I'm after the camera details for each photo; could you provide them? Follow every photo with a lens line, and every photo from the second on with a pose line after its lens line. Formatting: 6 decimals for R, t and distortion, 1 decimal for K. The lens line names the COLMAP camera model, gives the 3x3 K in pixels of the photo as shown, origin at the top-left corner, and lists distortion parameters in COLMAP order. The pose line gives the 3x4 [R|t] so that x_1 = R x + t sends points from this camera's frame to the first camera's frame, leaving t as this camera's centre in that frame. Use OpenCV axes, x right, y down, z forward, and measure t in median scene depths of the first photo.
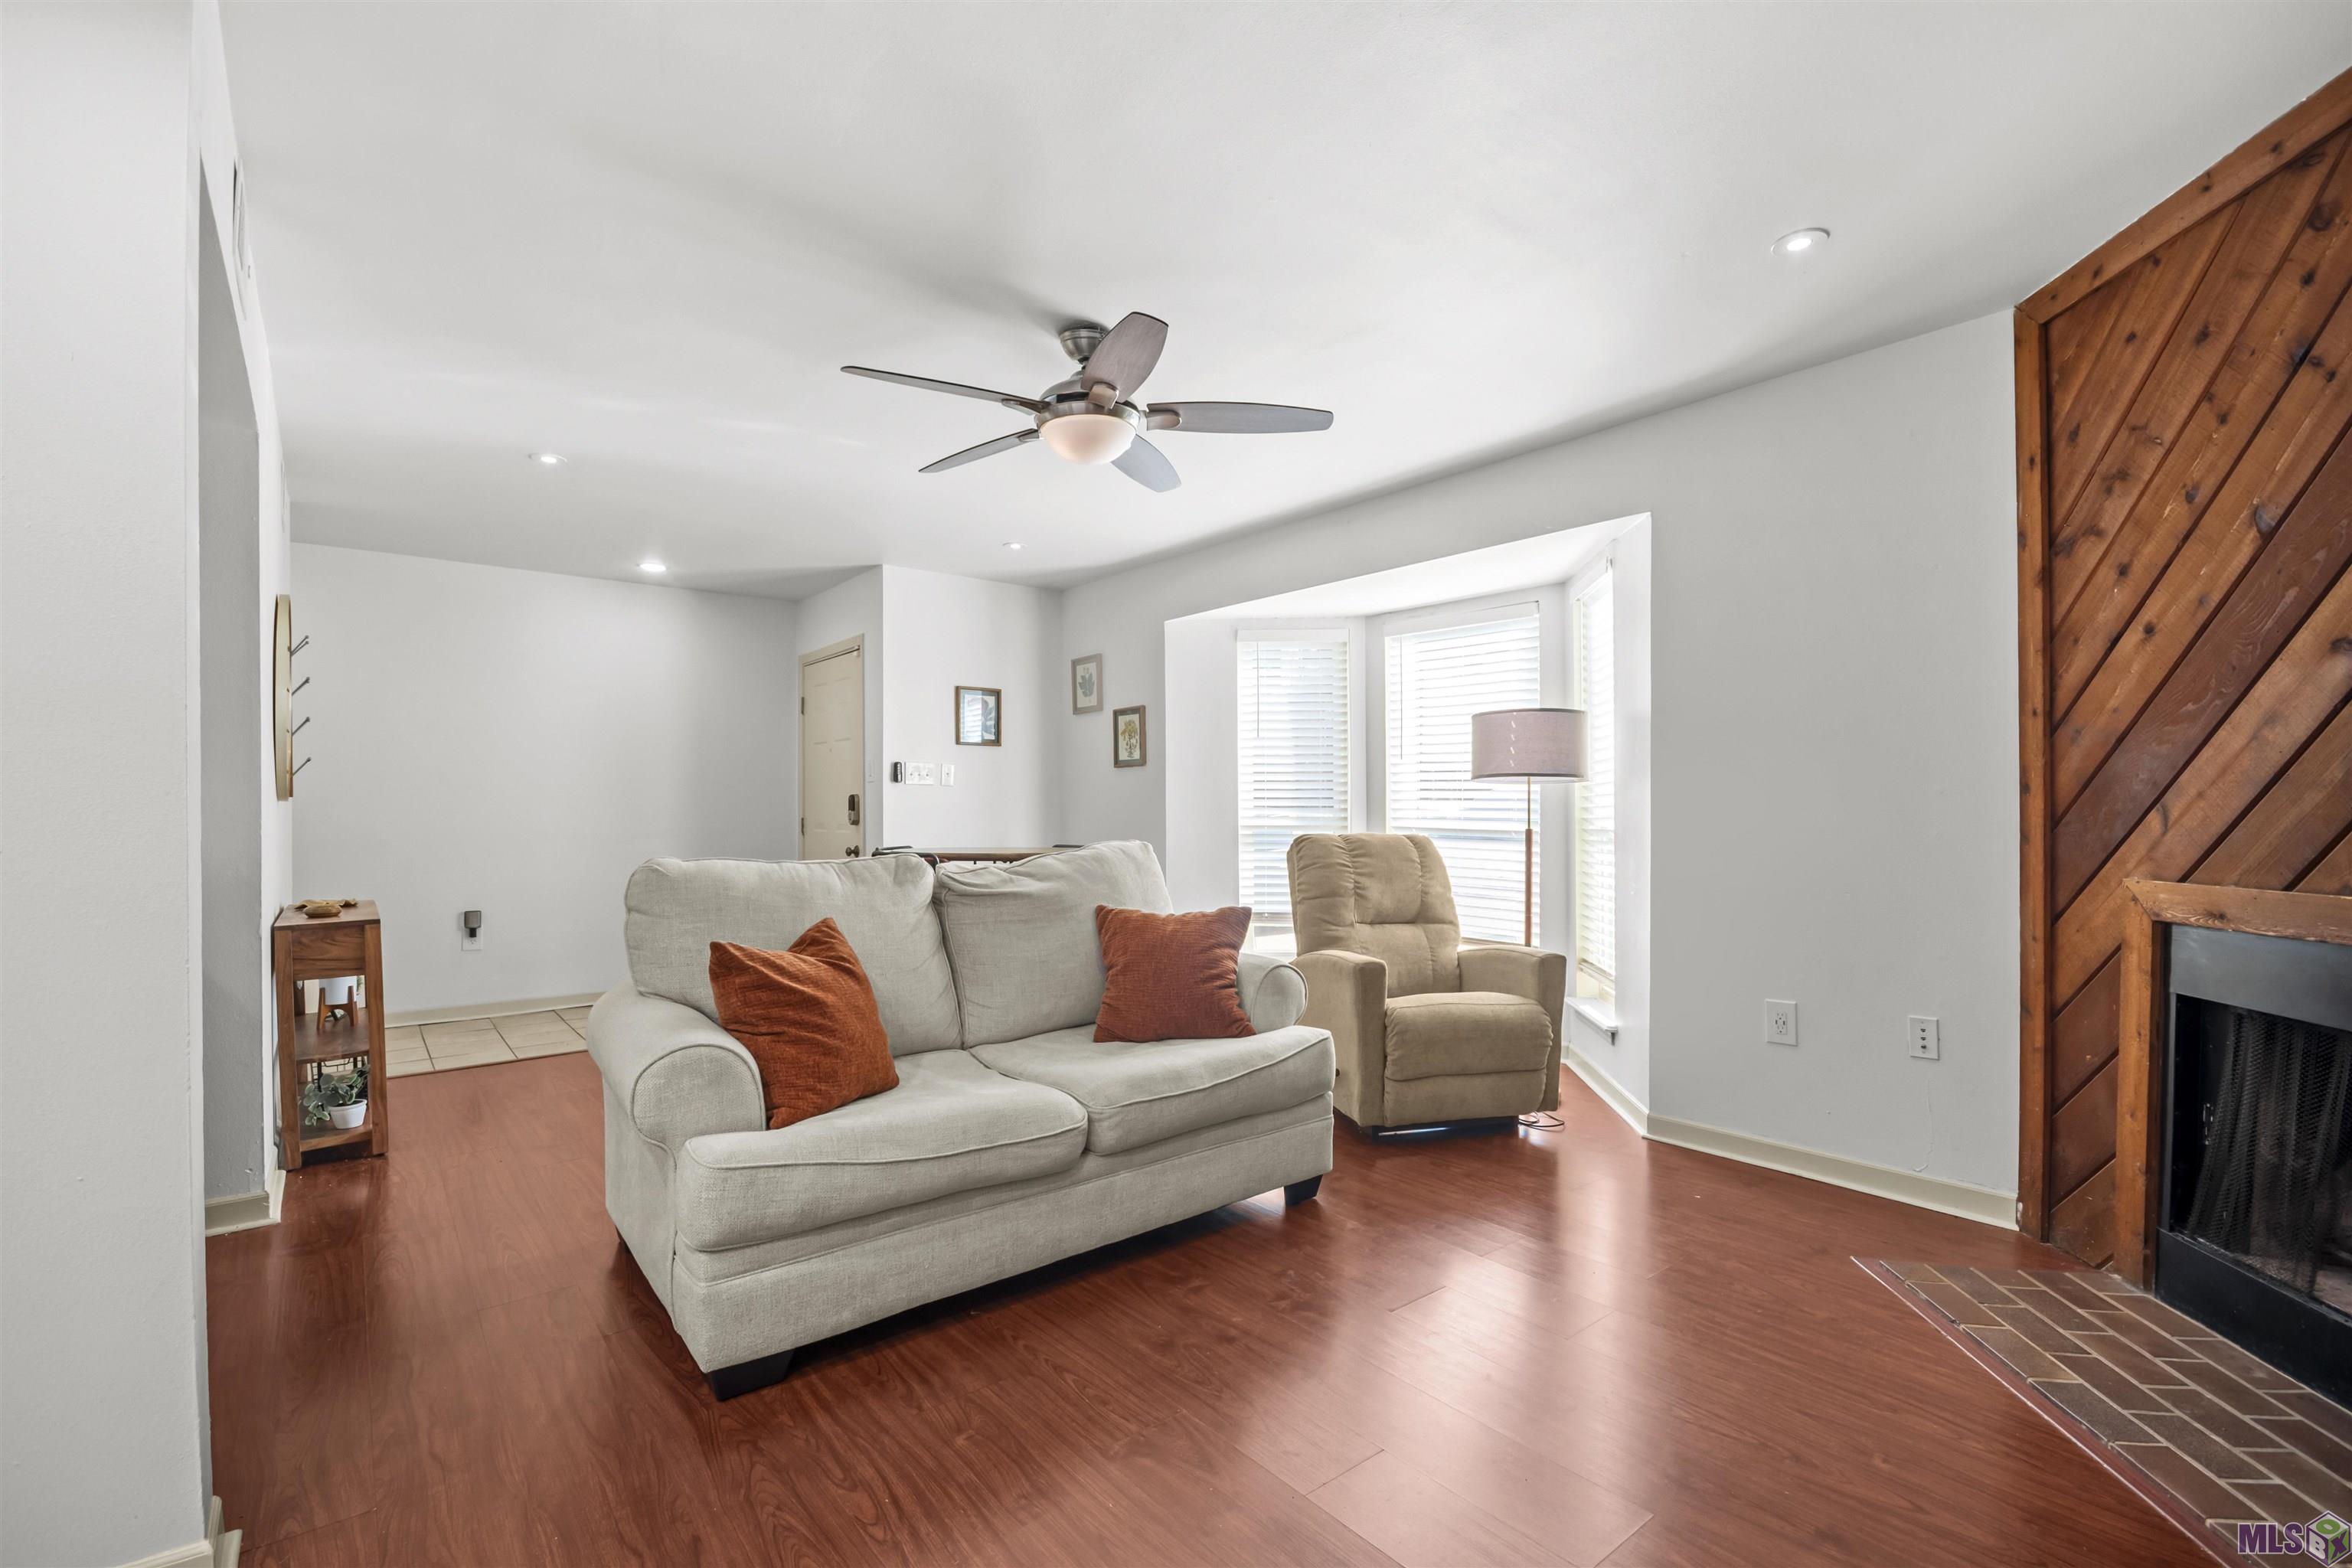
lens RADIAL K [[1064.0, 0, 1174.8], [0, 1064.0, 802.8], [0, 0, 1]] dist [-0.002093, -0.000912]
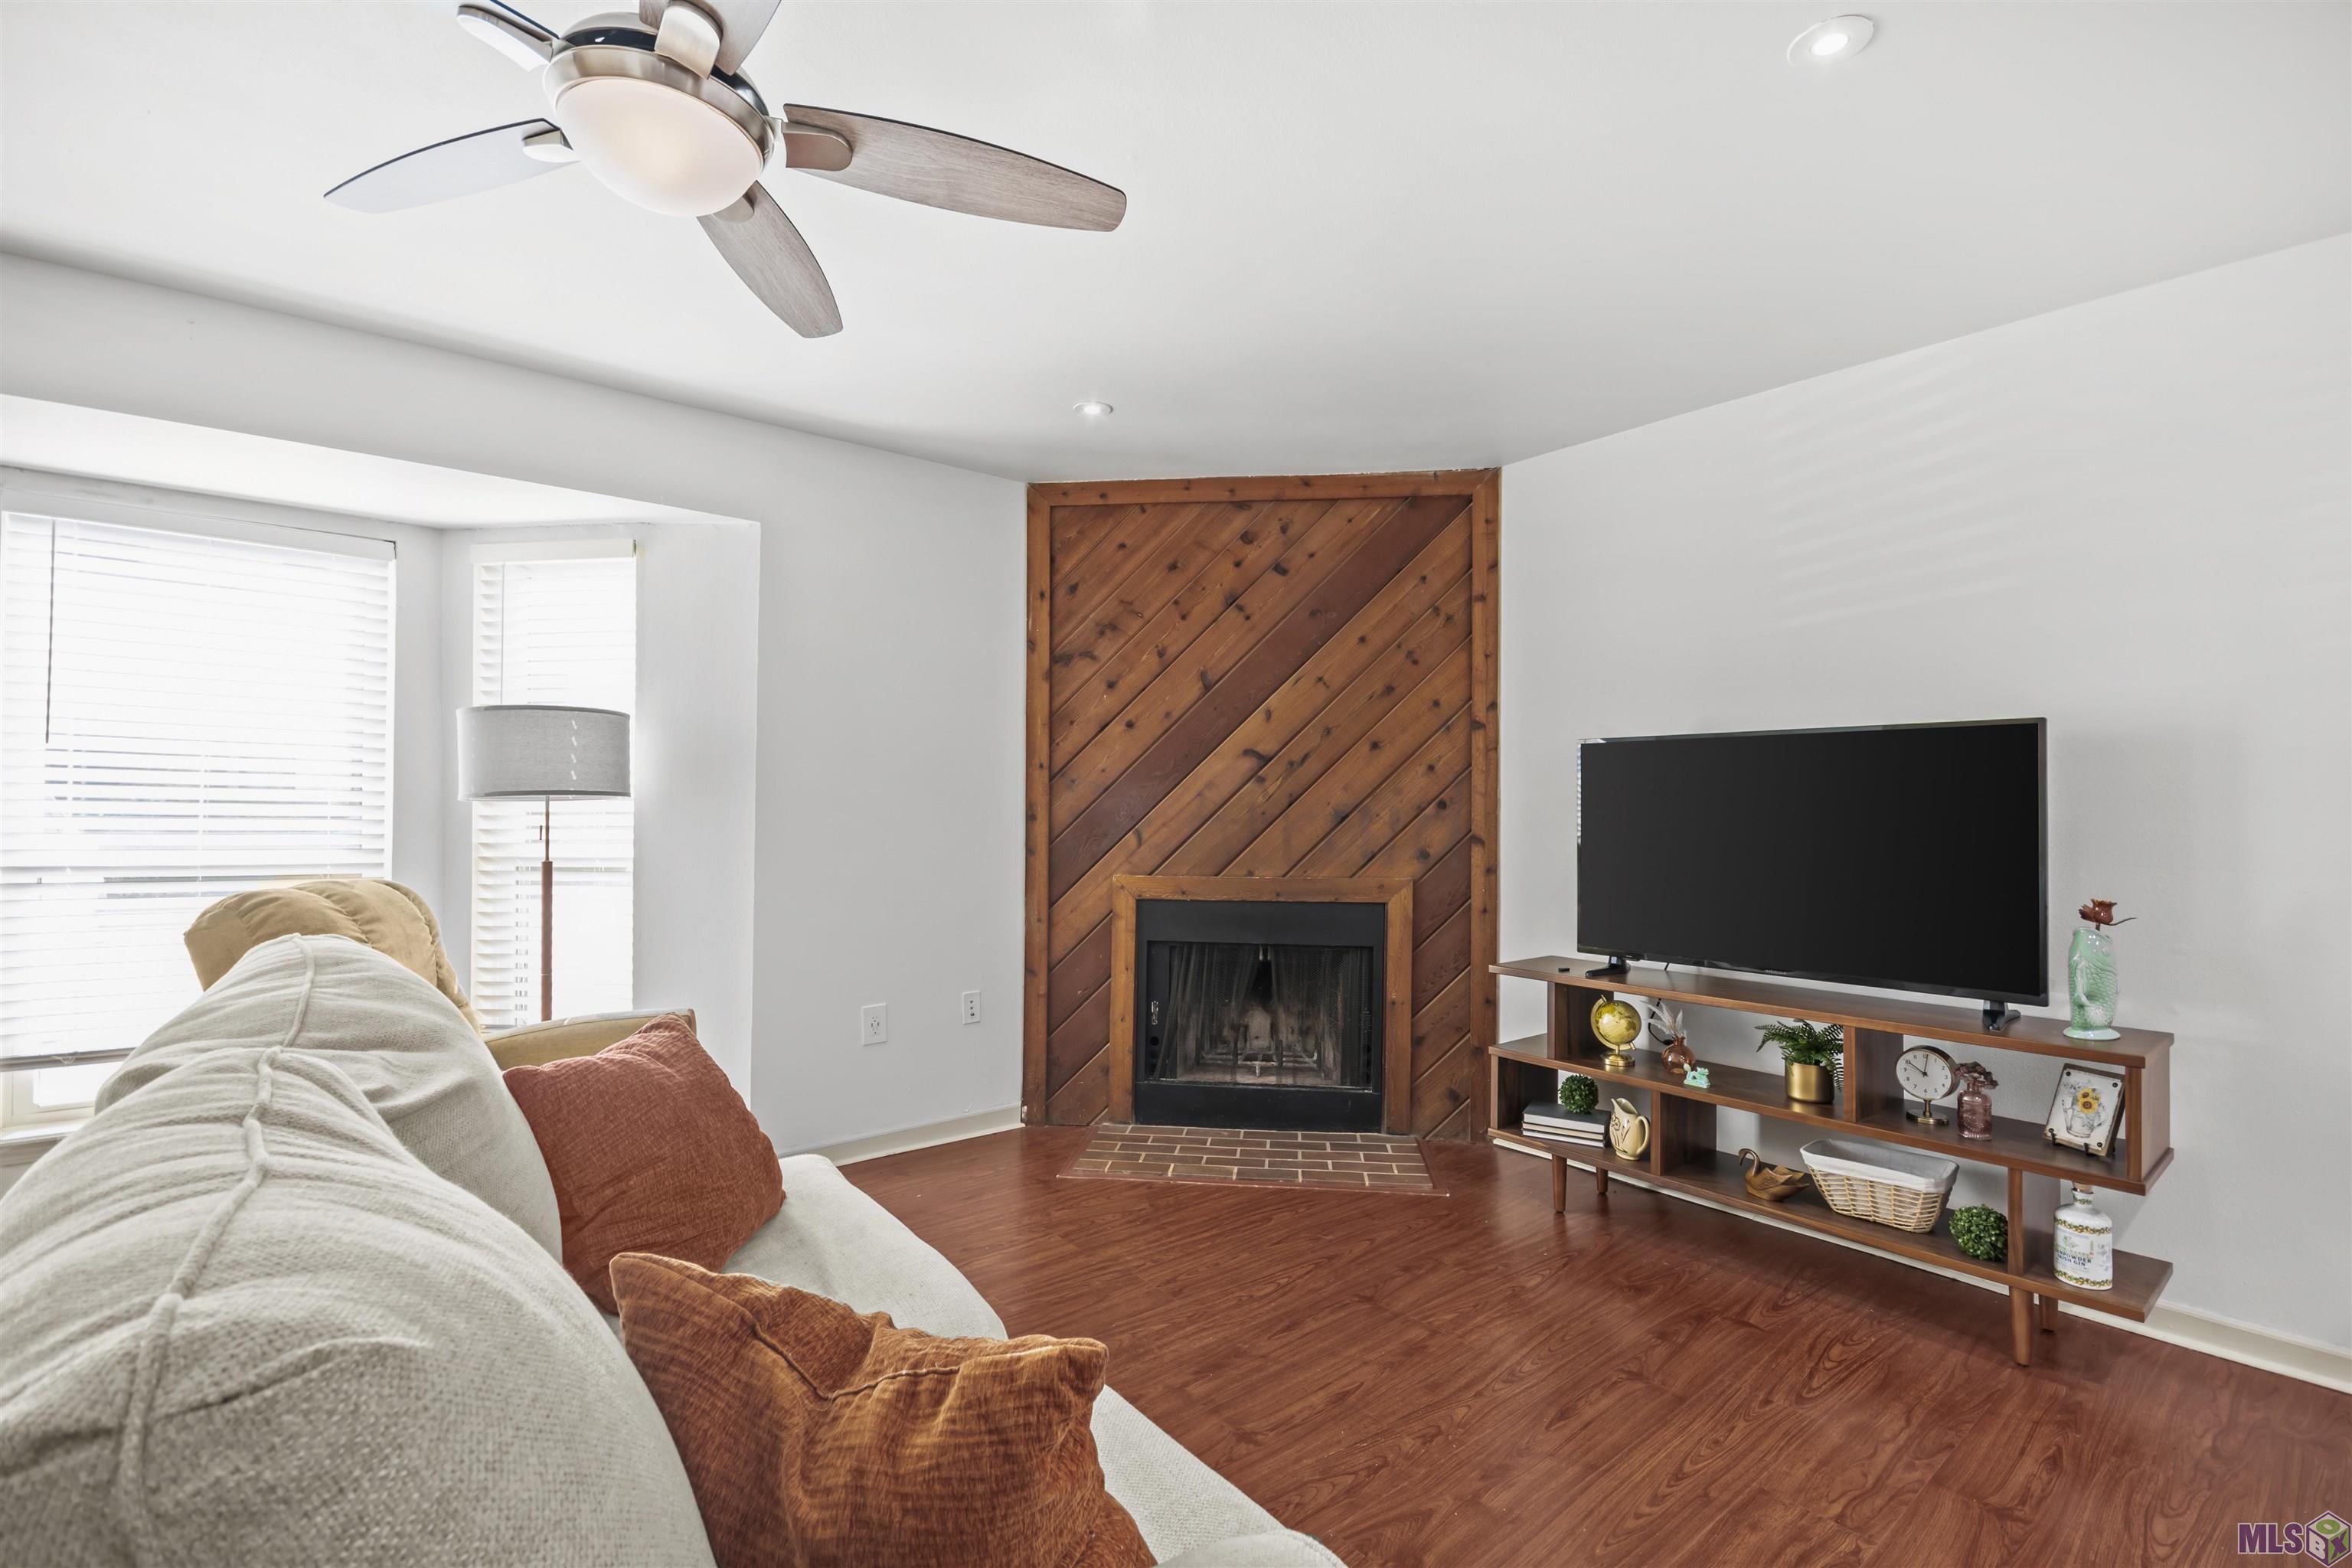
lens RADIAL K [[1039.4, 0, 1176.0], [0, 1039.4, 784.0], [0, 0, 1]] dist [0.001565, 0.000465]
pose [[-0.006850, 0.021558, 0.999744, -0.650324], [-0.012284, 0.999690, -0.021641, -0.032387], [-0.999901, -0.012429, -0.006583, 0.851489]]
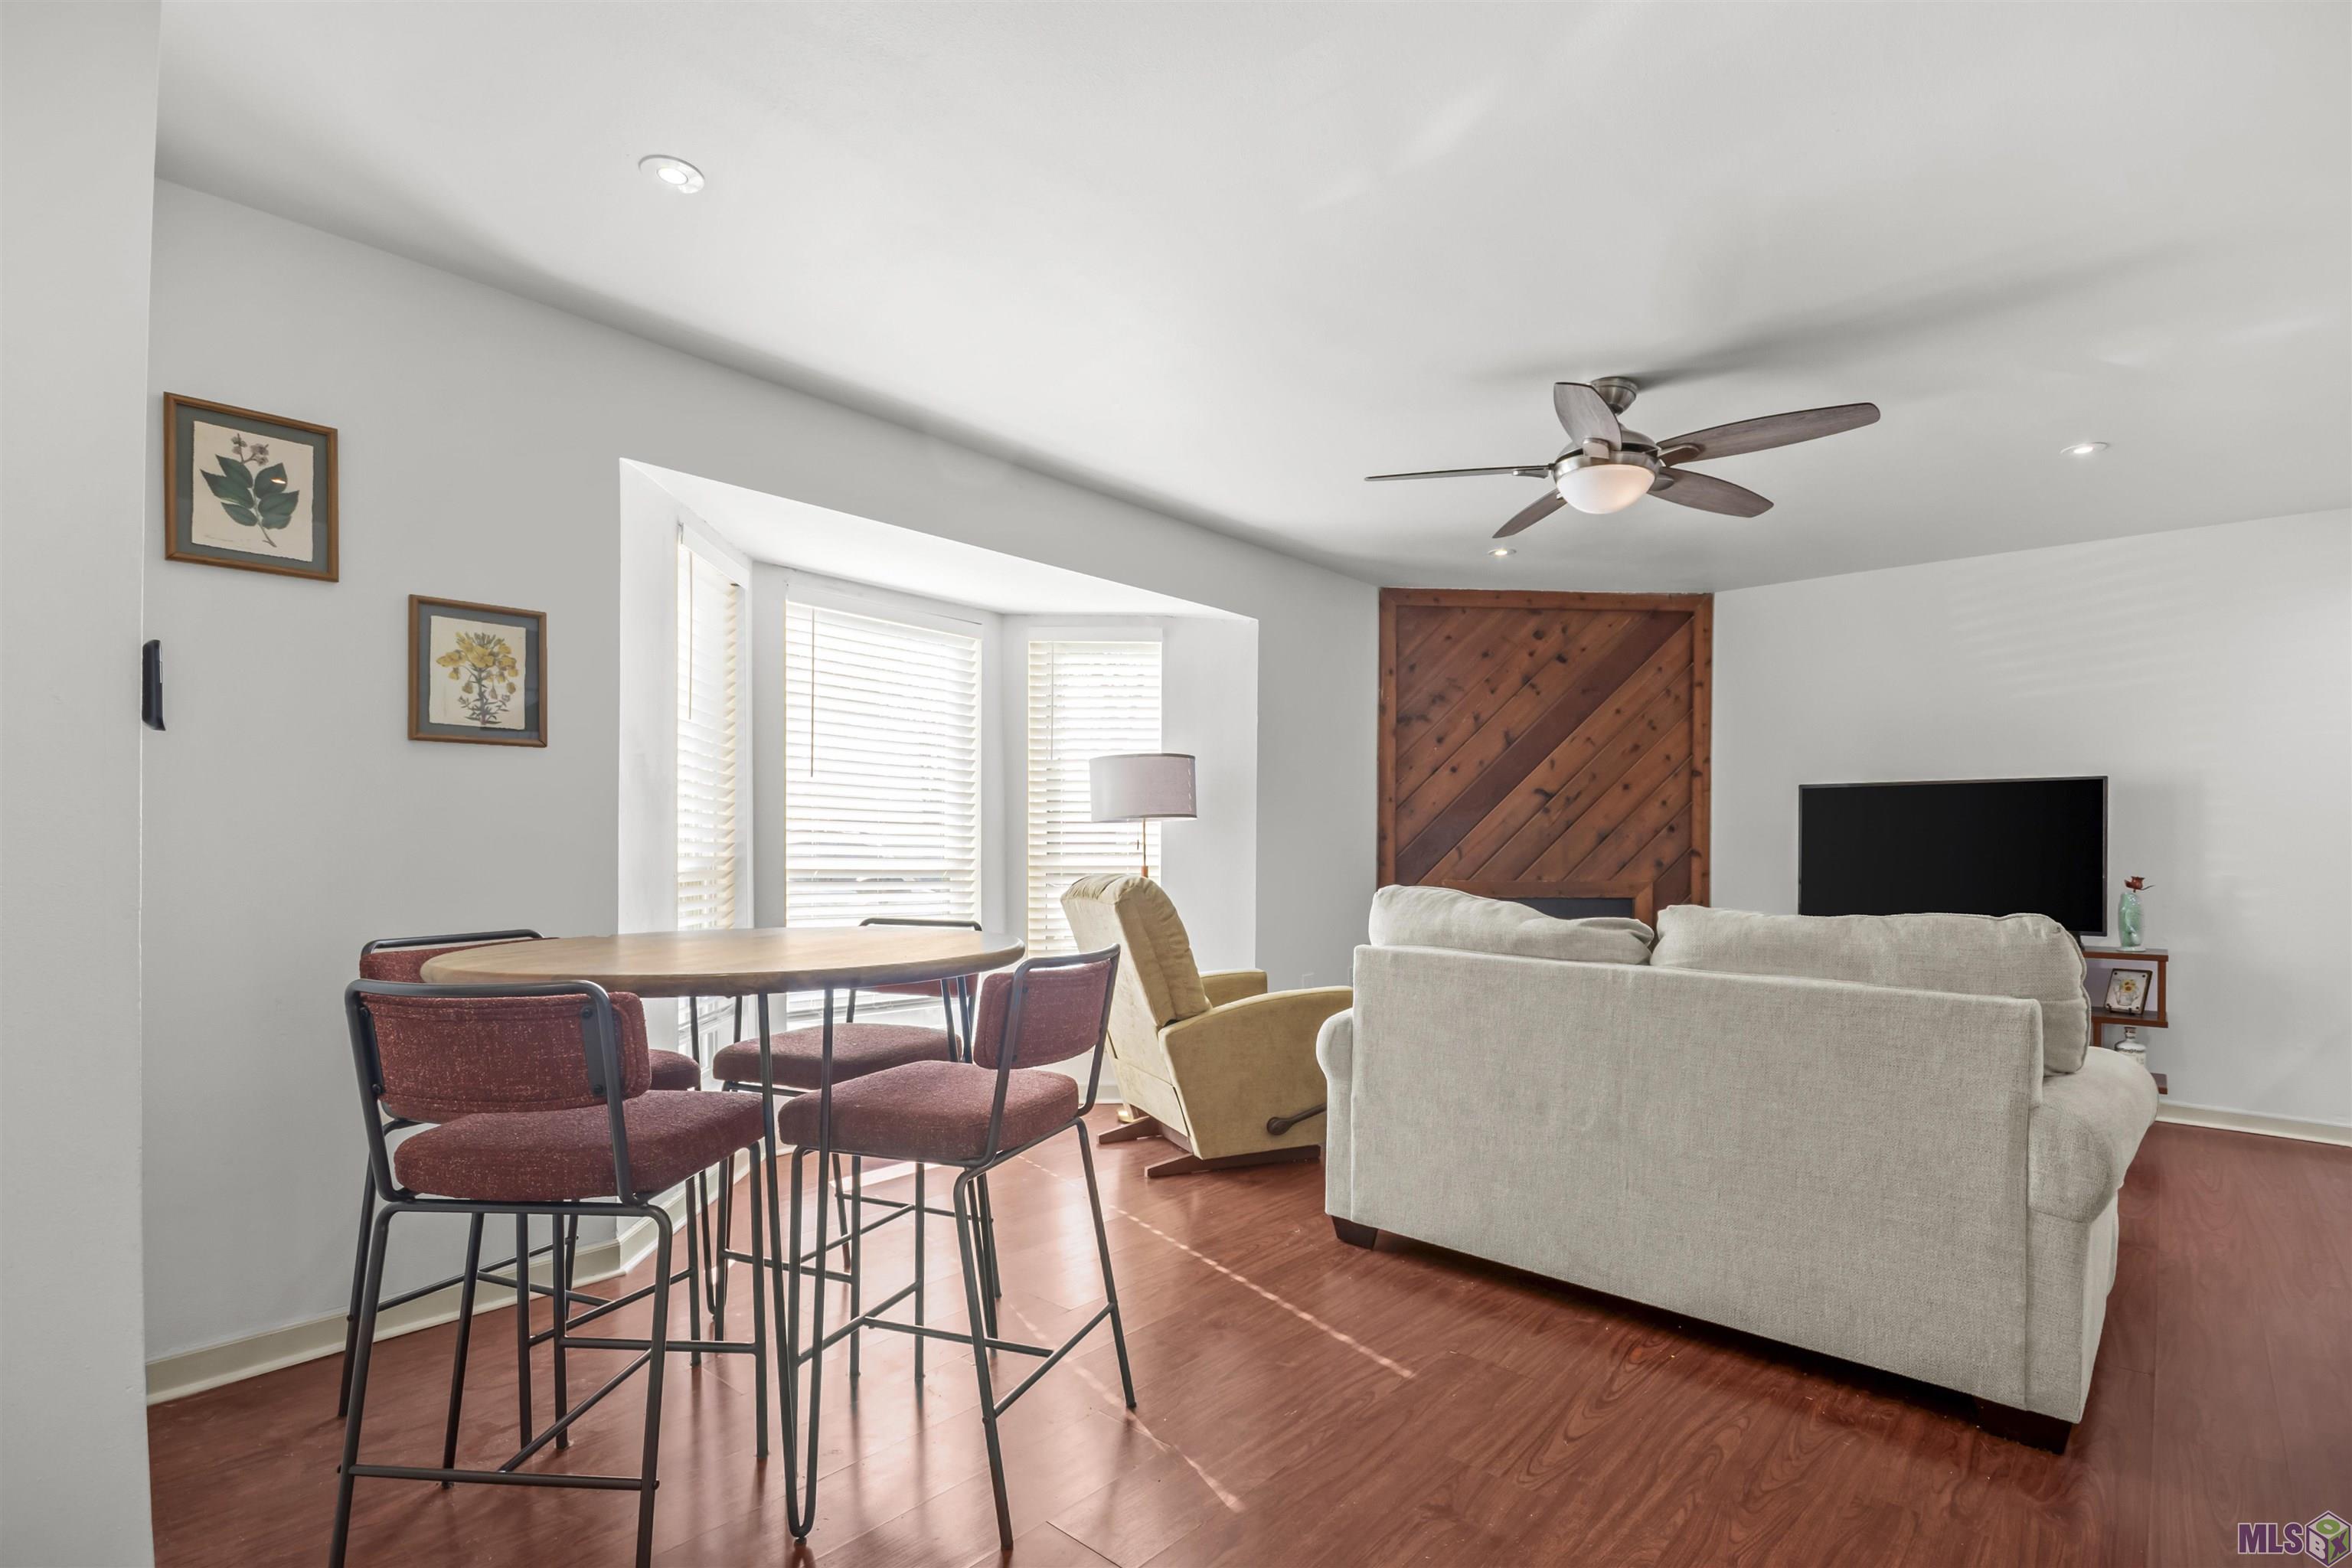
lens RADIAL K [[1052.7, 0, 1239.4], [0, 1052.7, 846.4], [0, 0, 1]] dist [0.000791, 0.000045]
pose [[-0.175939, -0.001058, 0.984401, -1.110635], [-0.012835, 0.999917, -0.001219, 0.008870], [-0.984317, -0.012849, -0.175938, 1.677640]]
